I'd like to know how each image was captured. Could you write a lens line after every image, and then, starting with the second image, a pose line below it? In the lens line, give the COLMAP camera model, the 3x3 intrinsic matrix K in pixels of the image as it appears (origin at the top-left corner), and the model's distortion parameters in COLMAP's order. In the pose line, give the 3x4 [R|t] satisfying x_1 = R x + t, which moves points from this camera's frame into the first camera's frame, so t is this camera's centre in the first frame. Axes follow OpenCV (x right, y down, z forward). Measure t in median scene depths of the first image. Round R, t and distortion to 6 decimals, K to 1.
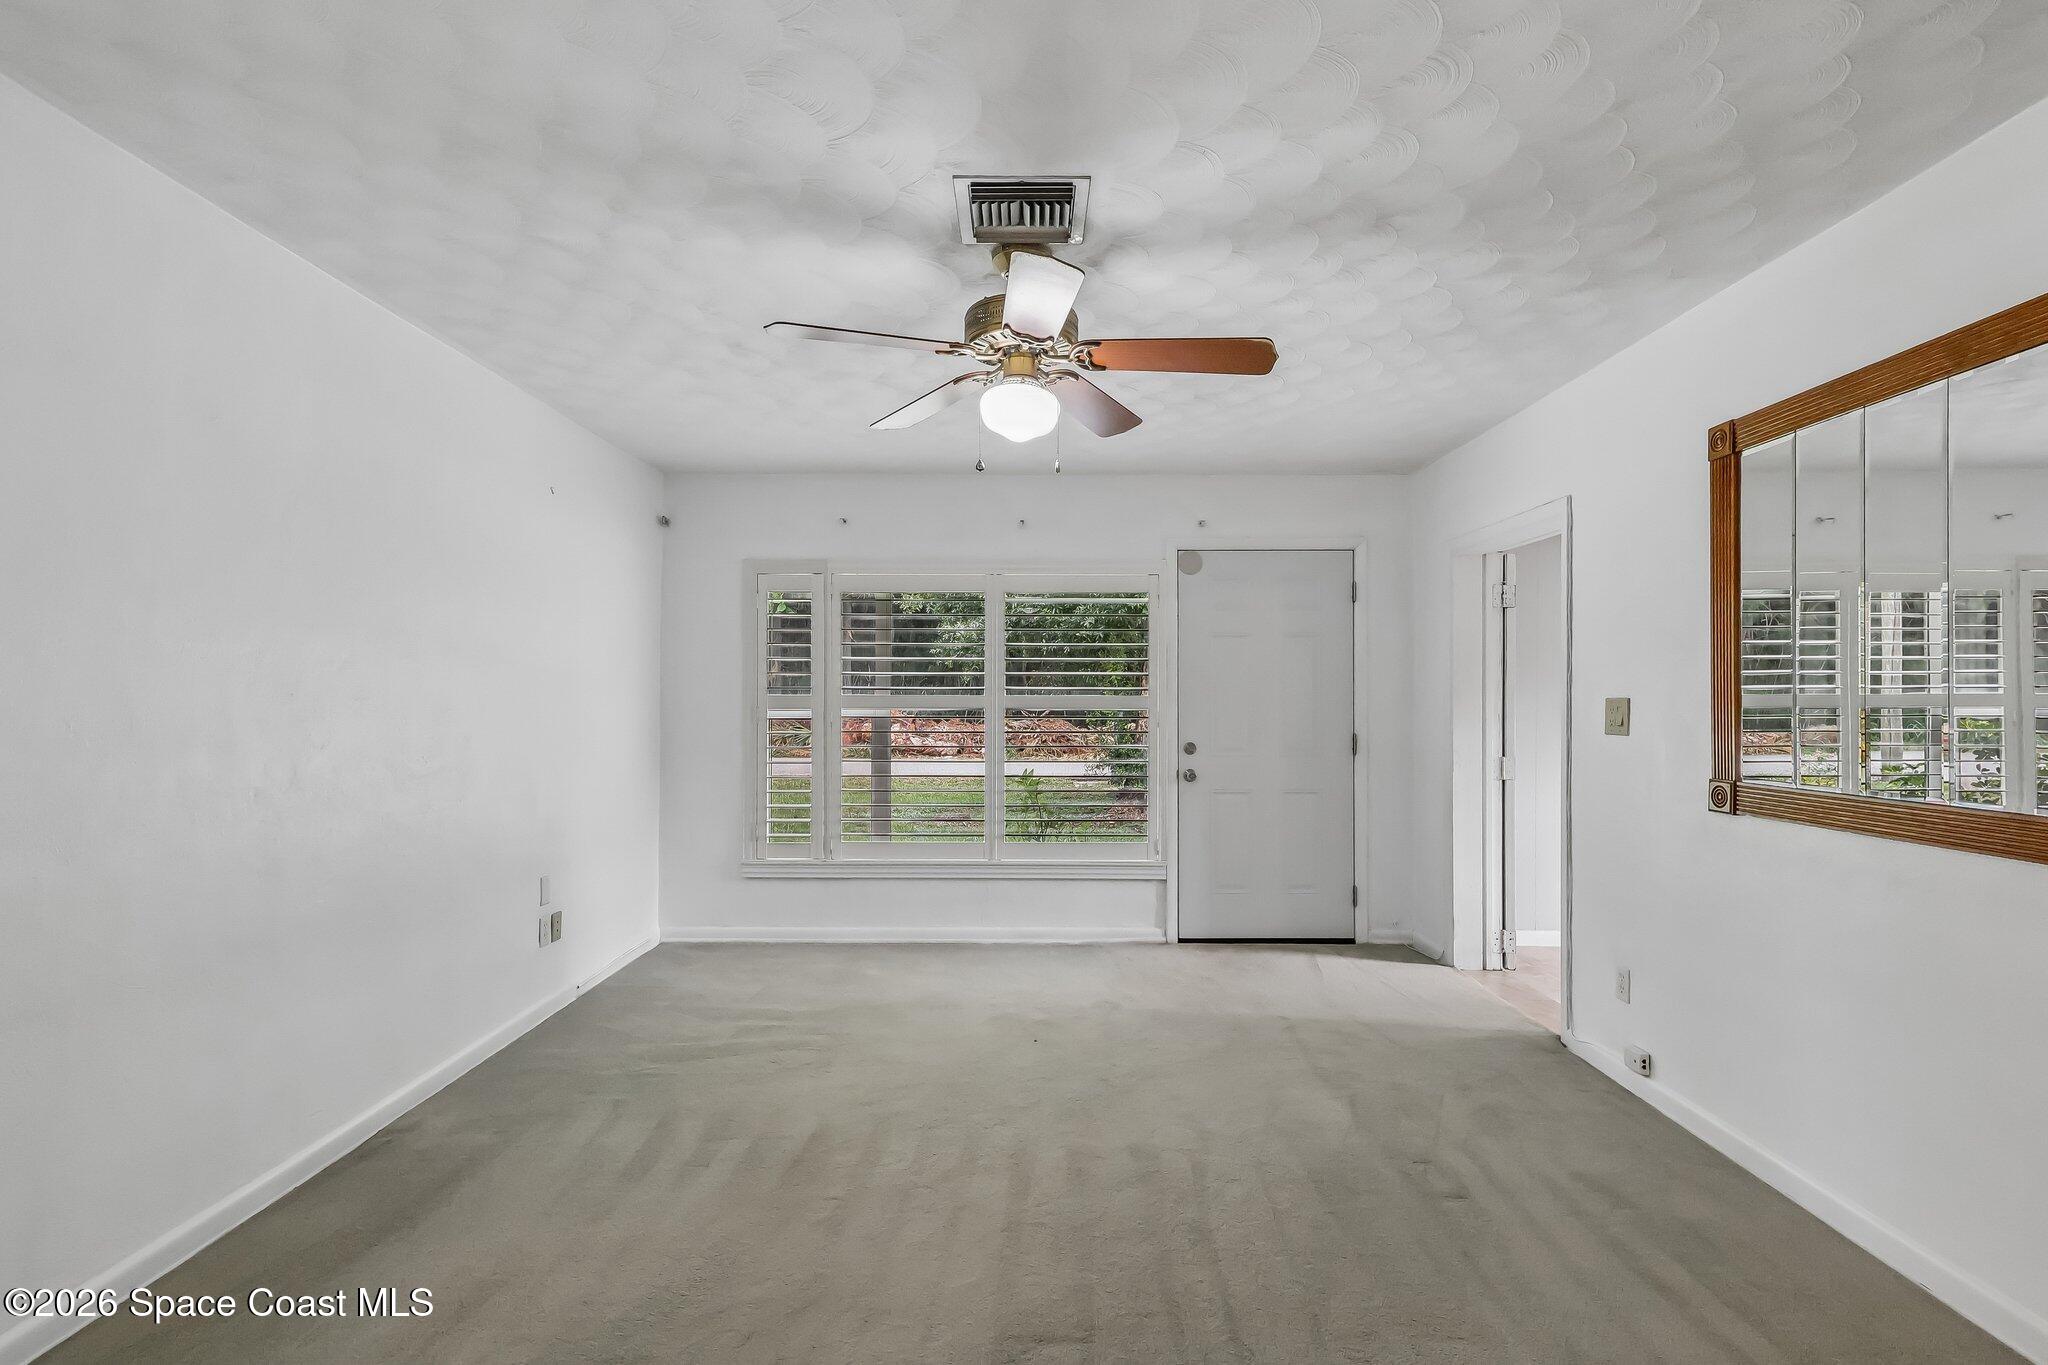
lens RADIAL K [[942.3, 0, 1032.7], [0, 942.3, 695.5], [0, 0, 1]] dist [0.007375, 0.000620]
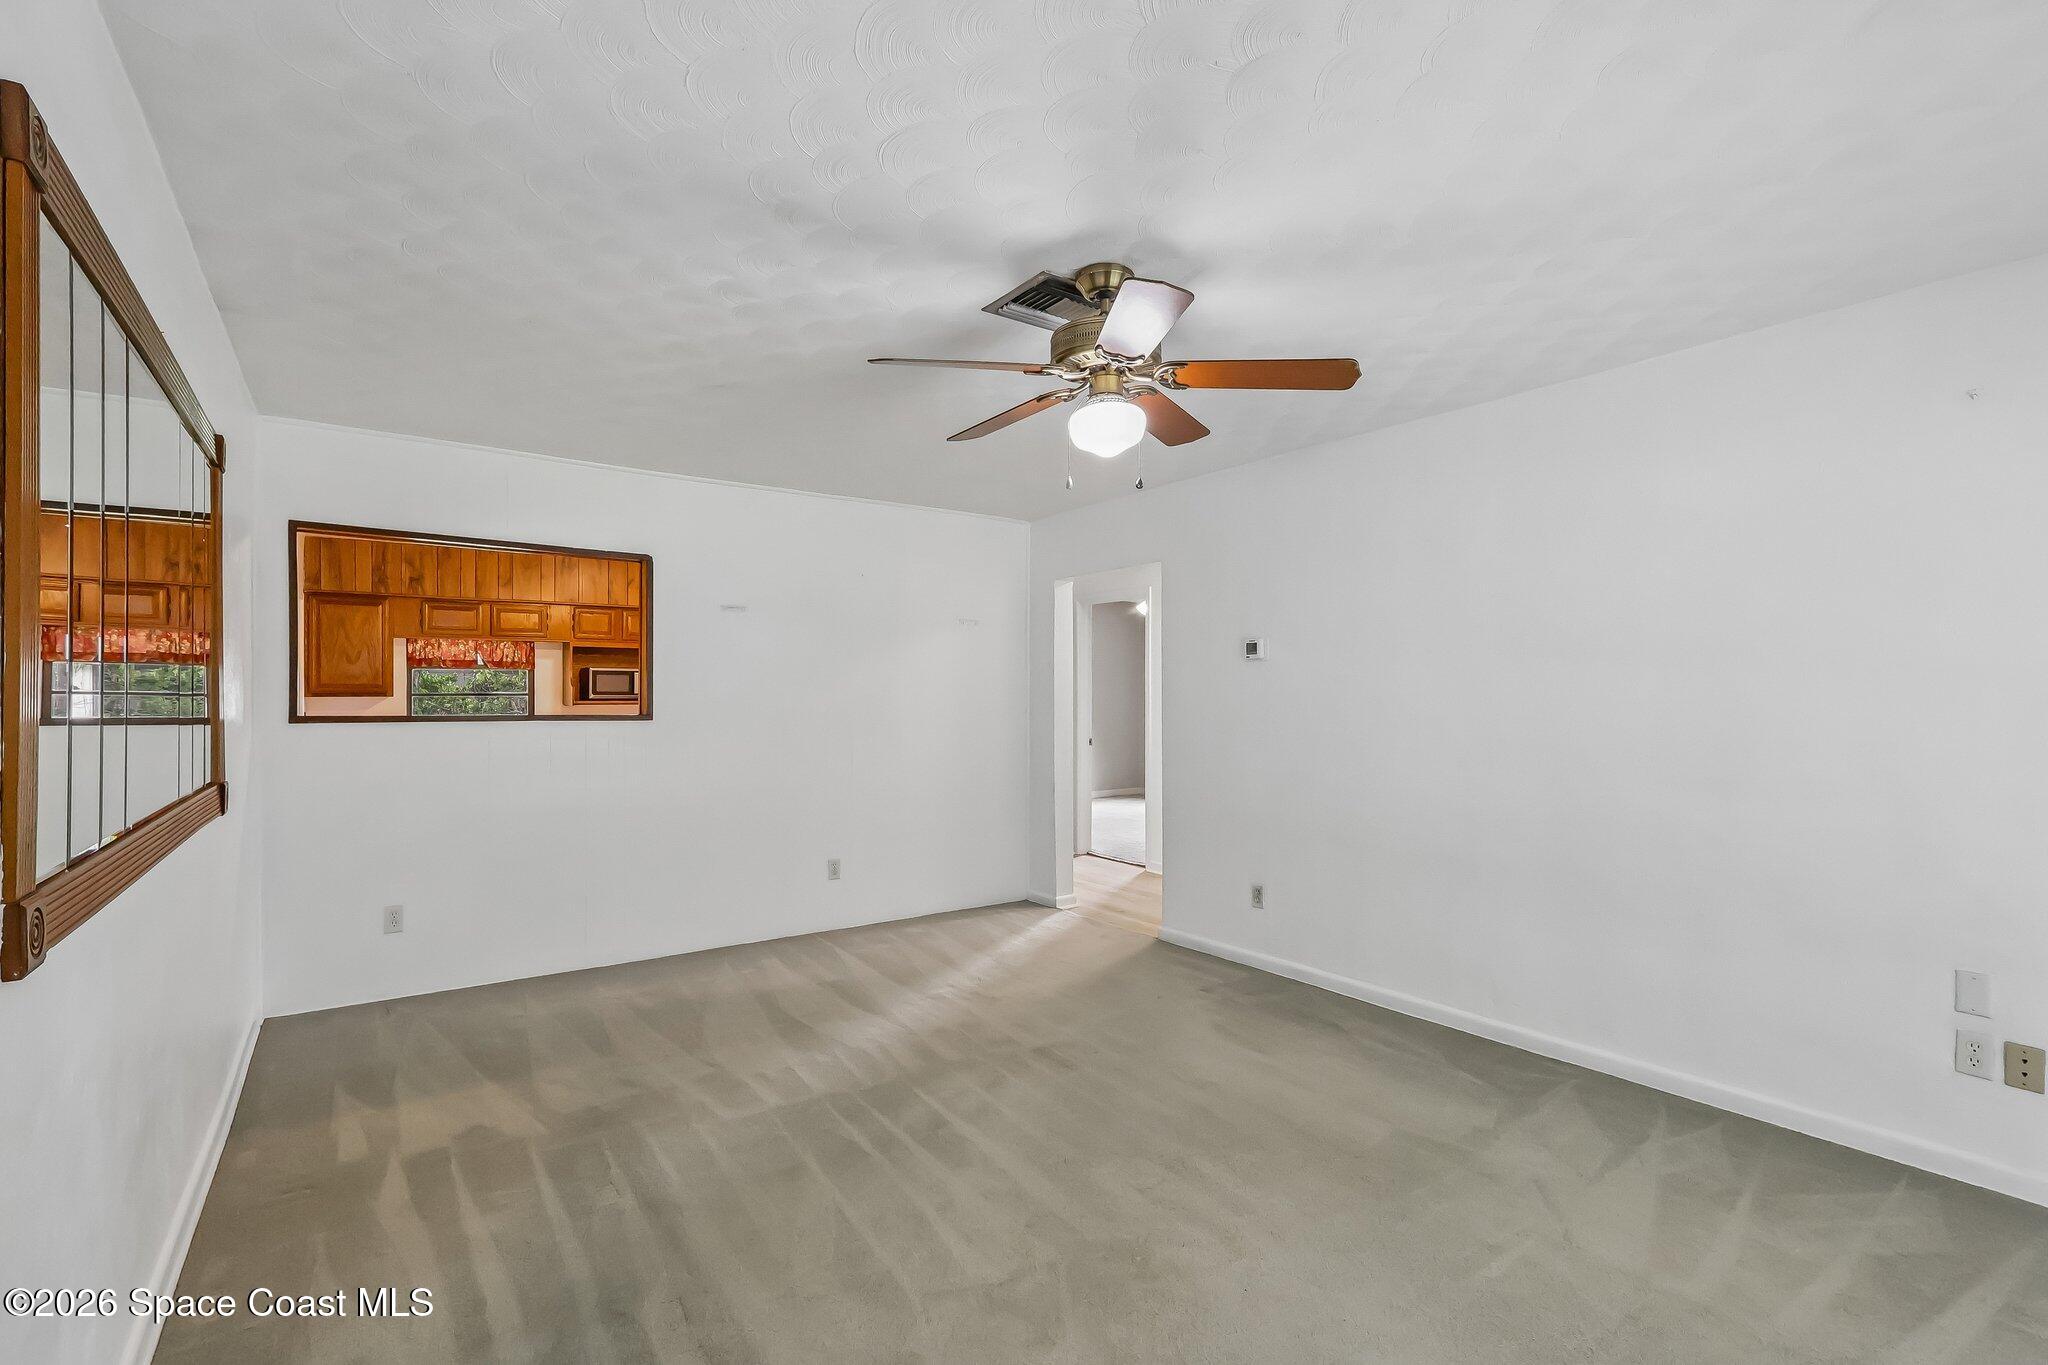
lens RADIAL K [[949.4, 0, 1024.0], [0, 949.4, 682.5], [0, 0, 1]] dist [-0.001606, -0.000315]
pose [[-0.816374, -0.009430, -0.577446, 0.358326], [0.000832, 0.999846, -0.017504, -0.002666], [0.577523, -0.014770, -0.816241, 0.978417]]
